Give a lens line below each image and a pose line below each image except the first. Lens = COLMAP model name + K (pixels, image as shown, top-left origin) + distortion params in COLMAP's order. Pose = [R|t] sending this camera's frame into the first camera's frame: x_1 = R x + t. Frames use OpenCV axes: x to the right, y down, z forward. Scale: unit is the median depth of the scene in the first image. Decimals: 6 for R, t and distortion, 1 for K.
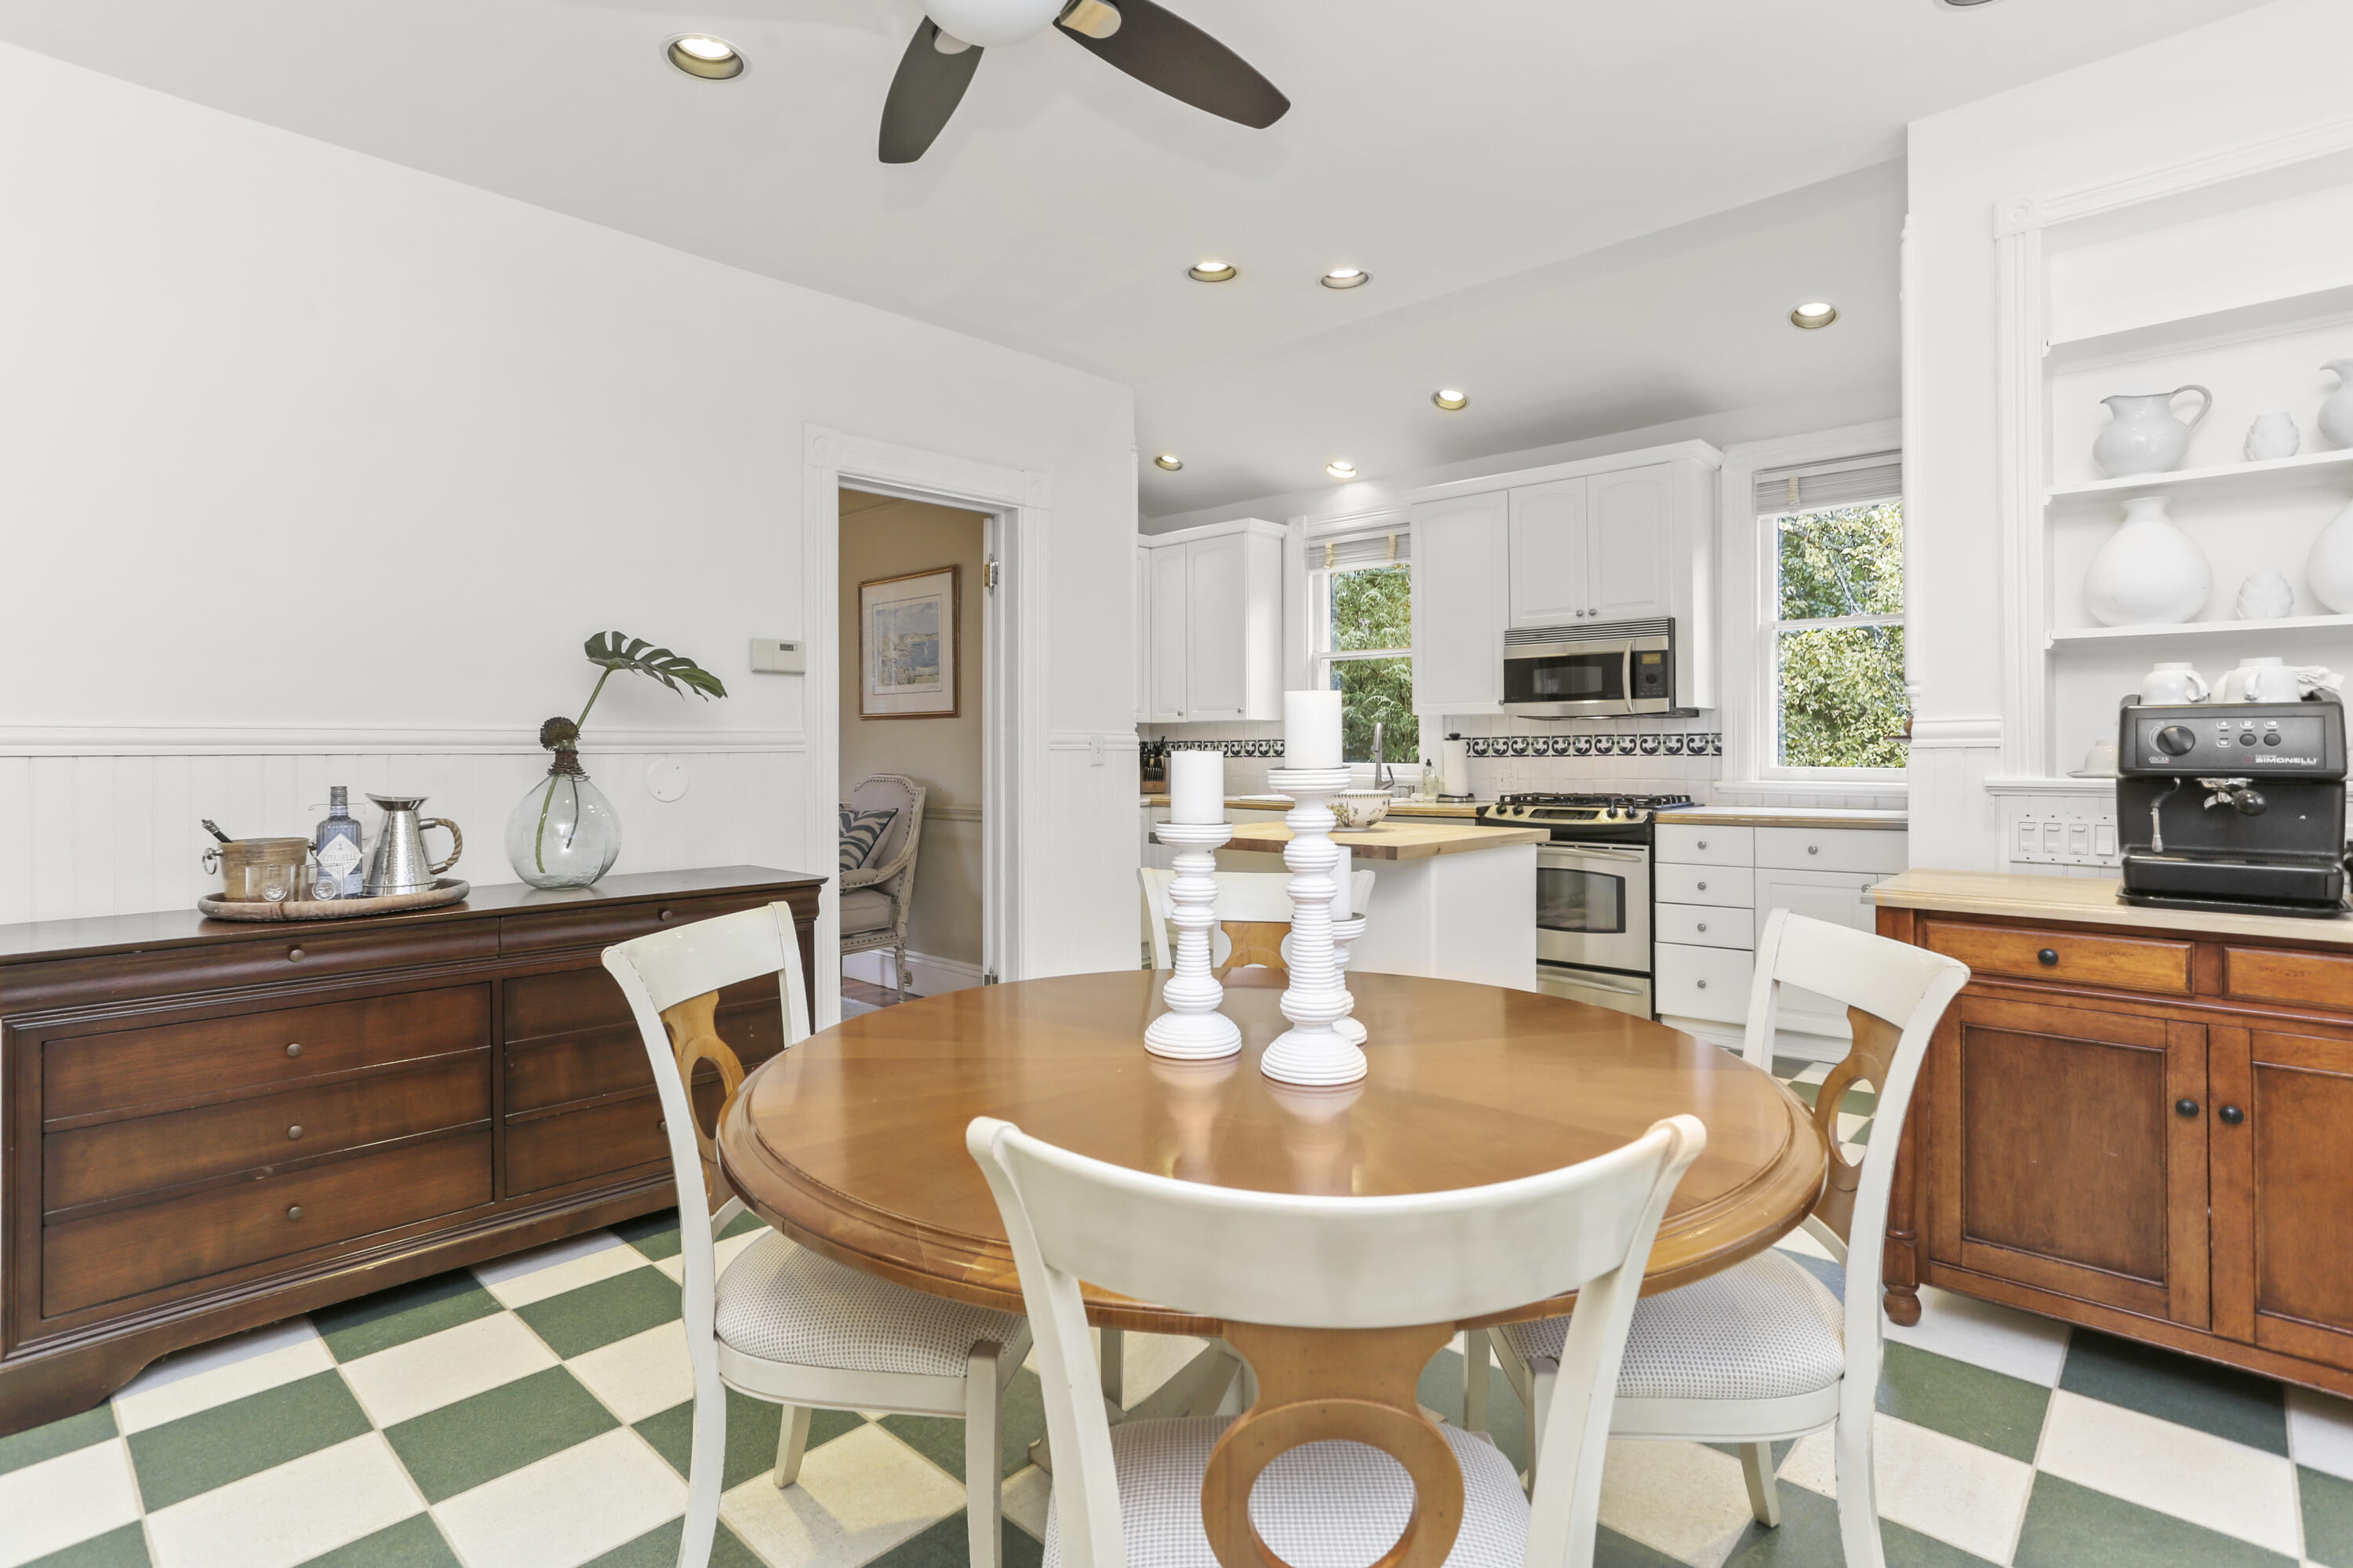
lens RADIAL K [[1174.2, 0, 1206.6], [0, 1174.2, 751.0], [0, 0, 1]] dist [-0.000496, 0.014356]
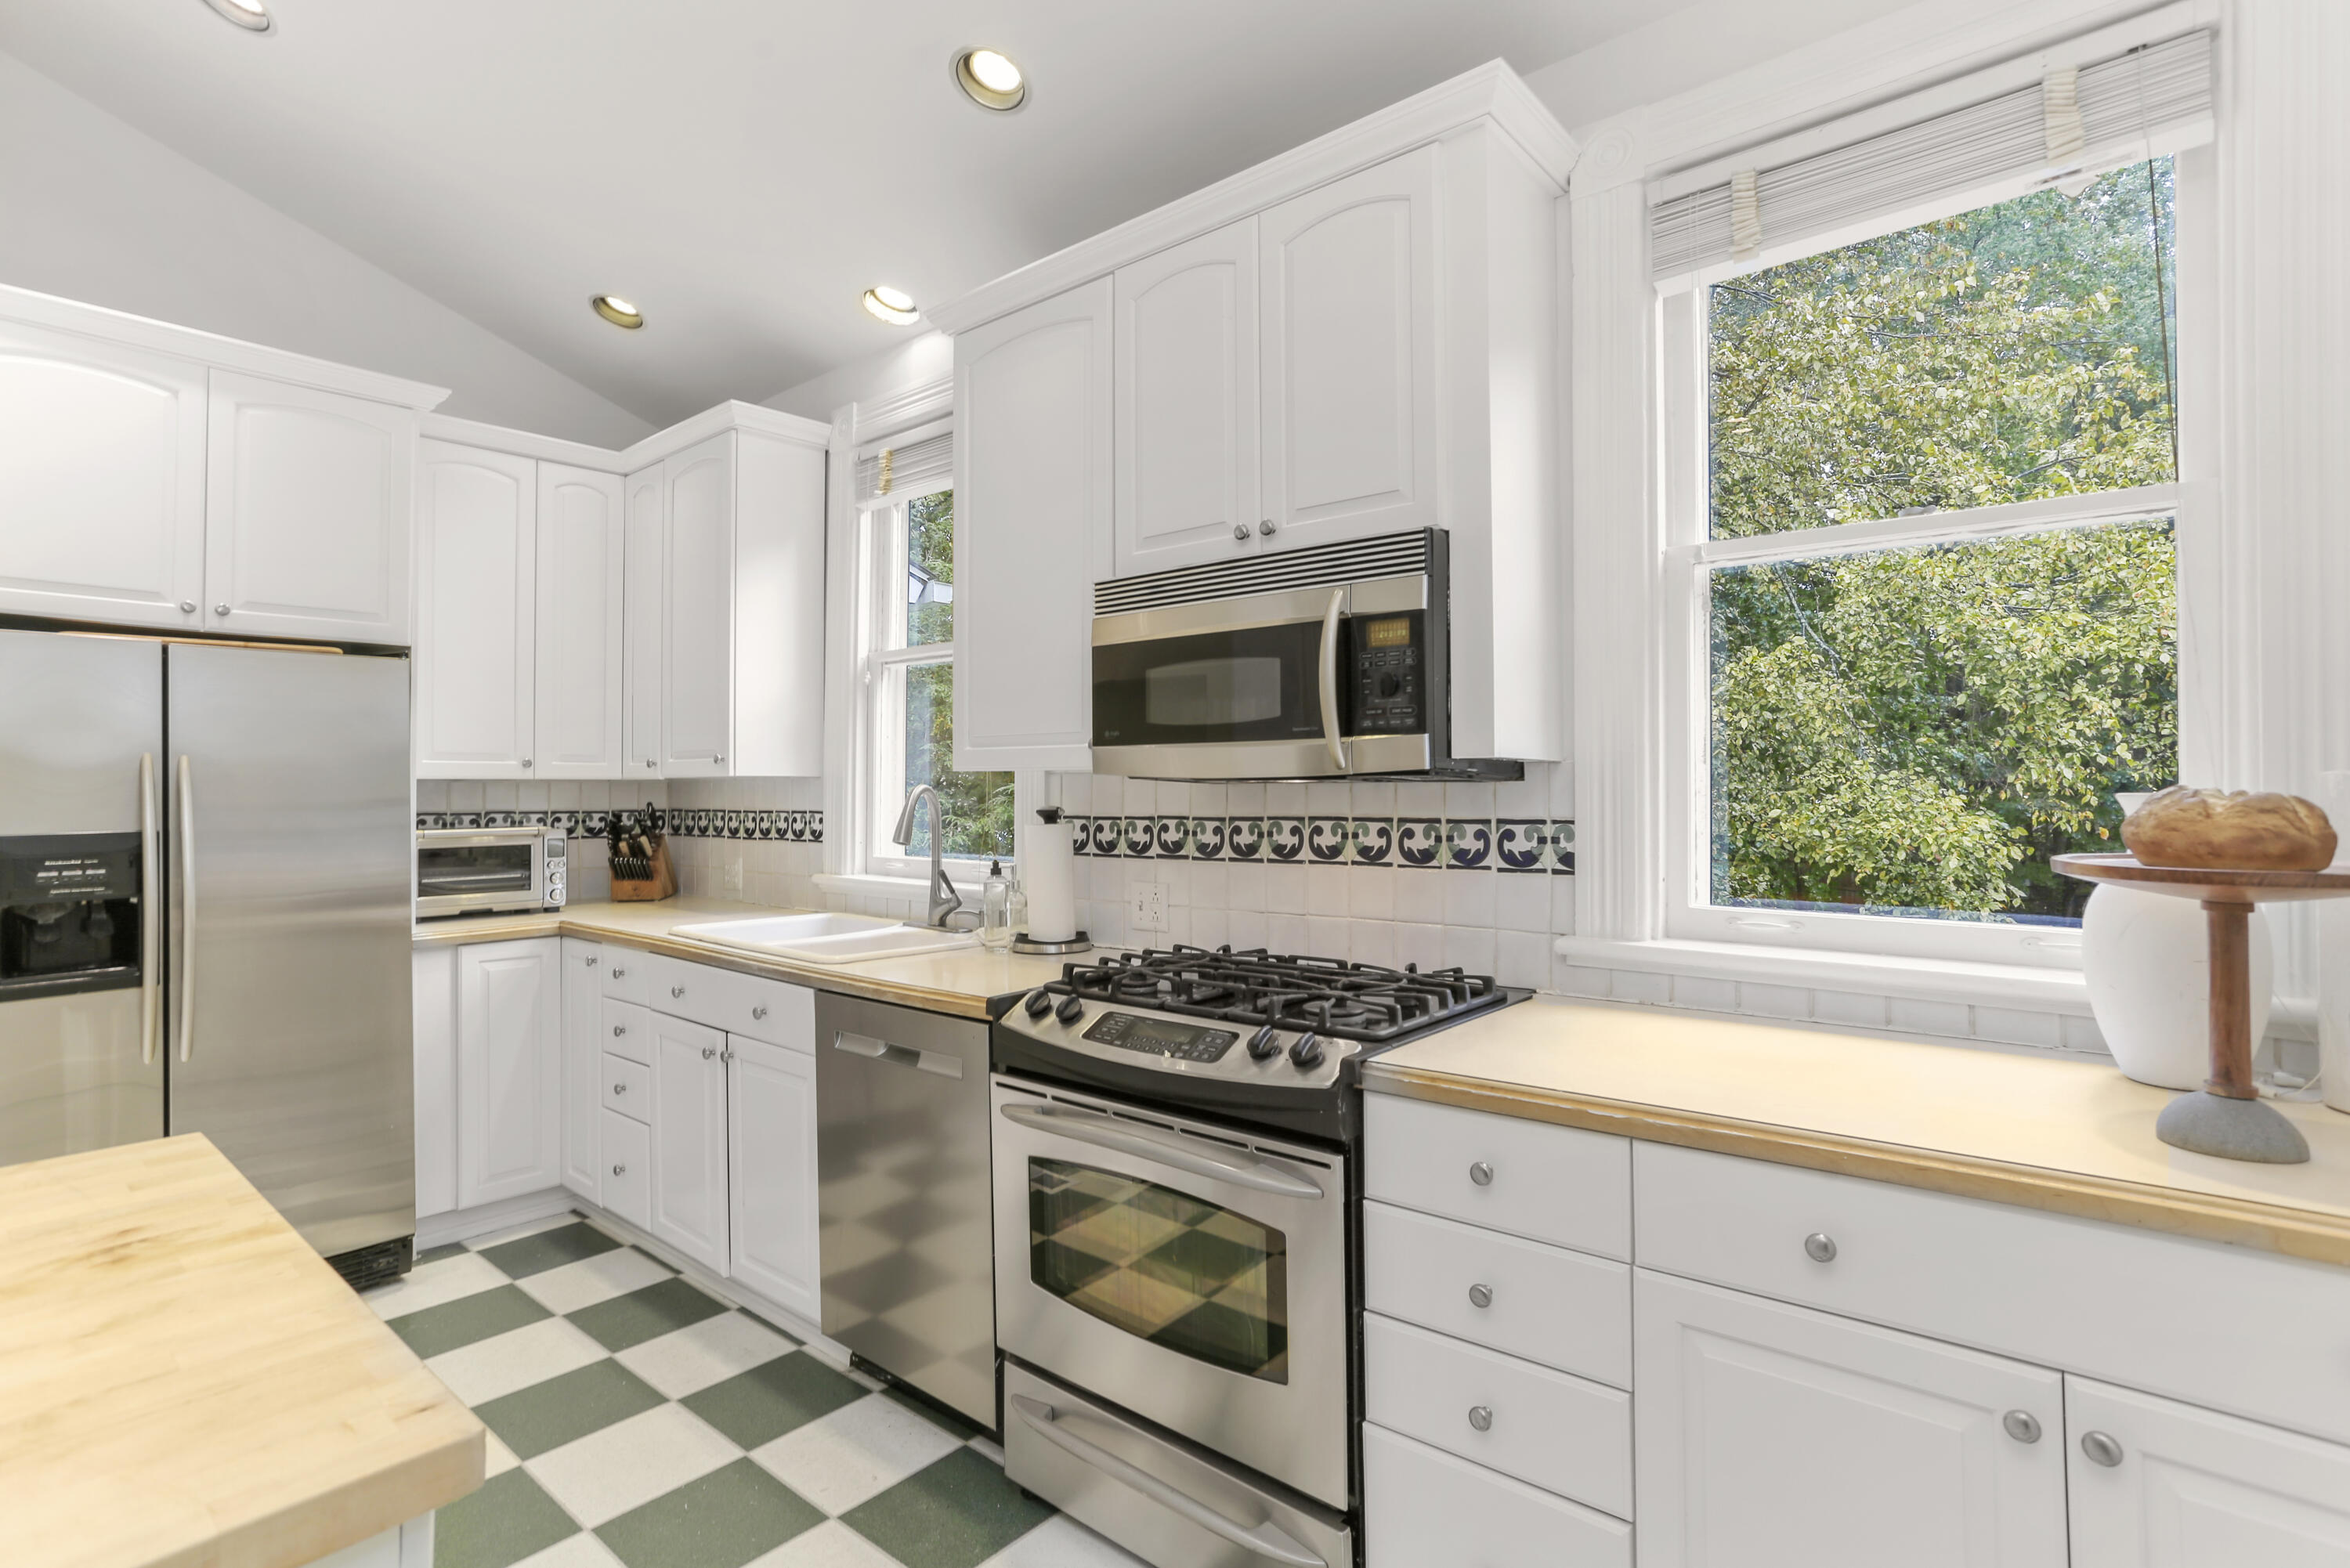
lens RADIAL K [[1150.2, 0, 1175.0], [0, 1150.2, 784.0], [0, 0, 1]] dist [-0.001647, 0.000223]
pose [[0.999927, 0.000069, 0.012063, 0.283964], [-0.000015, 0.999990, -0.004504, -0.025273], [-0.012063, 0.004504, 0.999917, 0.579446]]
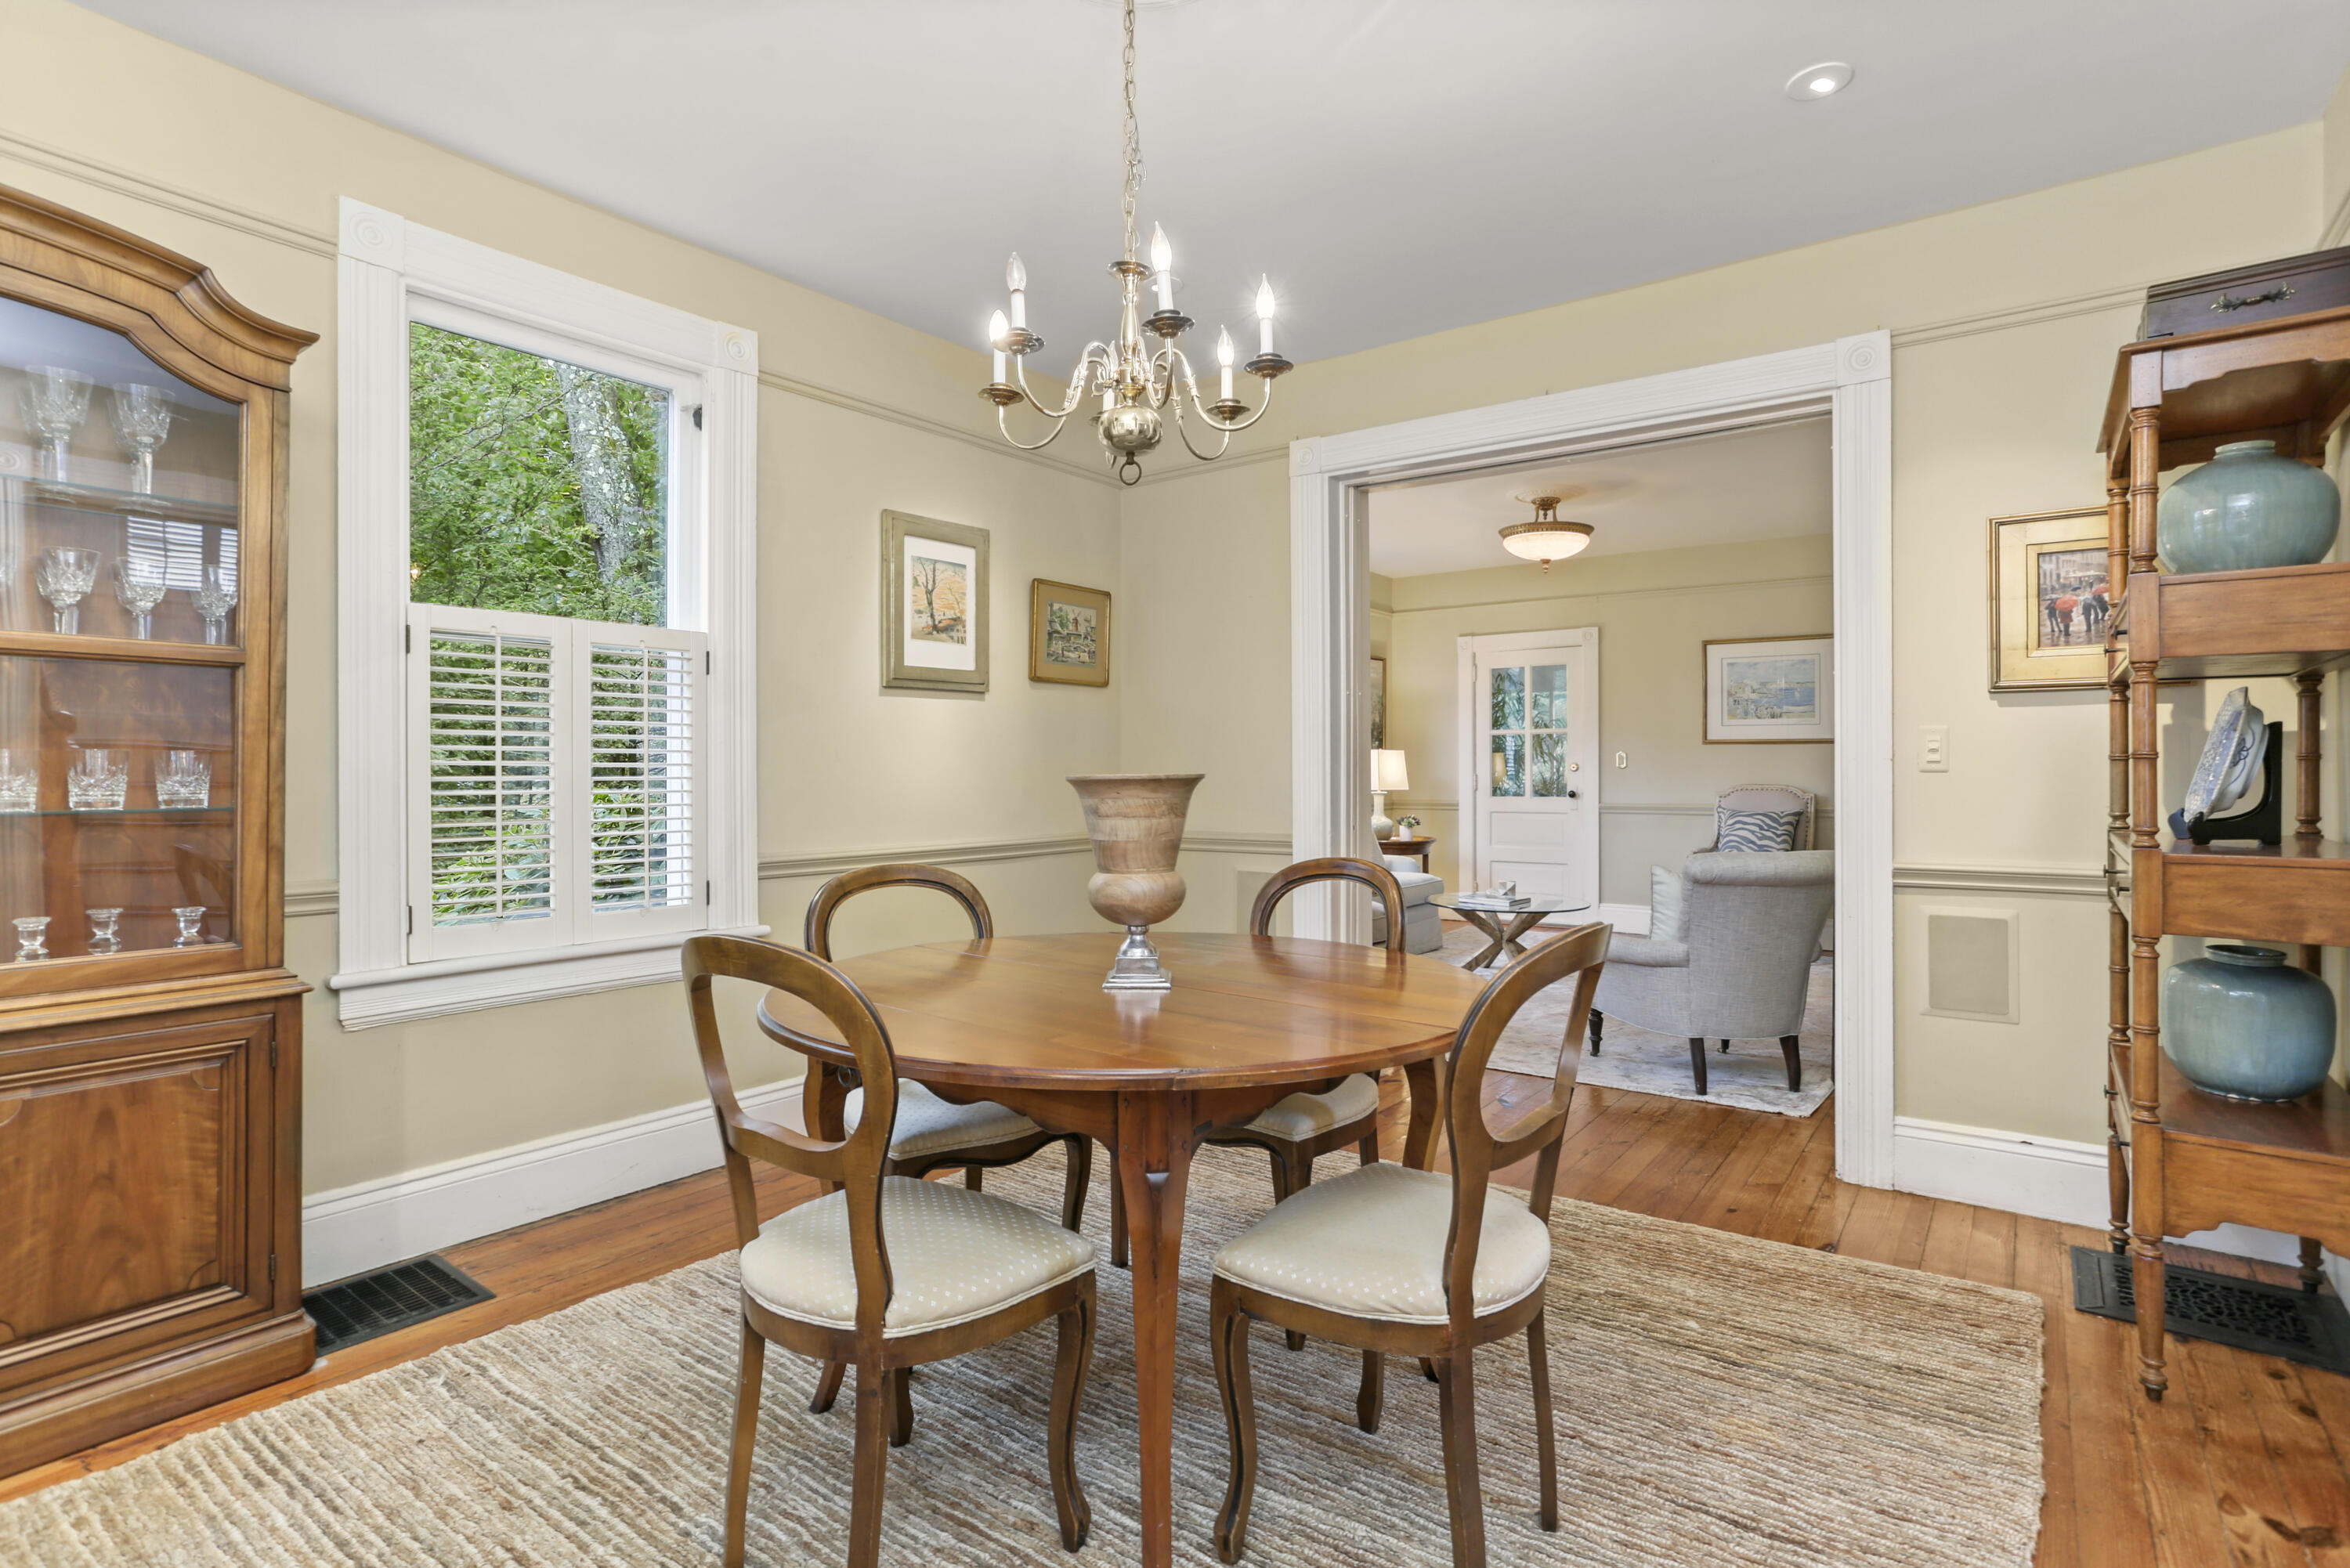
lens RADIAL K [[1172.6, 0, 1205.0], [0, 1172.6, 751.1], [0, 0, 1]] dist [-0.000496, 0.014356]
pose [[0.995006, 0.006548, 0.099596, -1.075217], [-0.004755, 0.999823, -0.018228, 0.008732], [-0.099698, 0.017663, 0.994861, -0.294336]]
